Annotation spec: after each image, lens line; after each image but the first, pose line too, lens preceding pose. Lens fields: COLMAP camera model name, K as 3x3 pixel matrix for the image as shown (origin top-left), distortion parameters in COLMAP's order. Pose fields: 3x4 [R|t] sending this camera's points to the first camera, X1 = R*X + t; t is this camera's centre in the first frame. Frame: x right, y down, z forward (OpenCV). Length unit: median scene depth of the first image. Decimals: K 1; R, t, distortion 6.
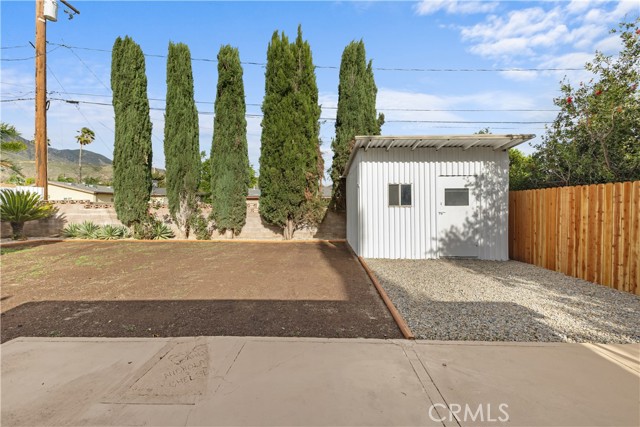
lens RADIAL K [[289.5, 0, 321.0], [0, 289.5, 210.7], [0, 0, 1]] dist [0.017235, -0.001154]
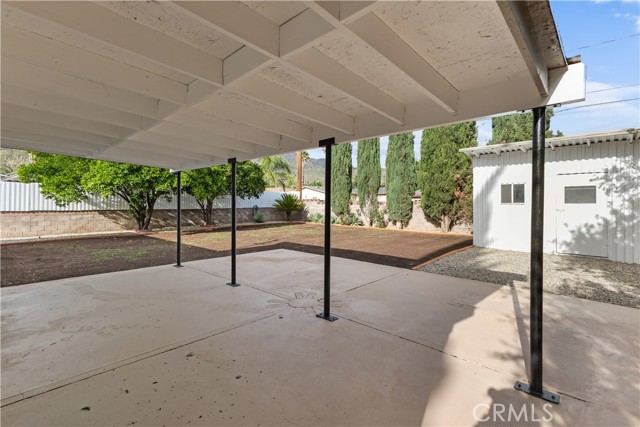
lens RADIAL K [[289.5, 0, 322.7], [0, 289.5, 209.7], [0, 0, 1]] dist [0.017235, -0.001154]
pose [[0.760536, 0.020958, -0.648957, 0.255948], [-0.019227, 0.999768, 0.009754, 0.006434], [0.649011, 0.005059, 0.760762, -0.190934]]
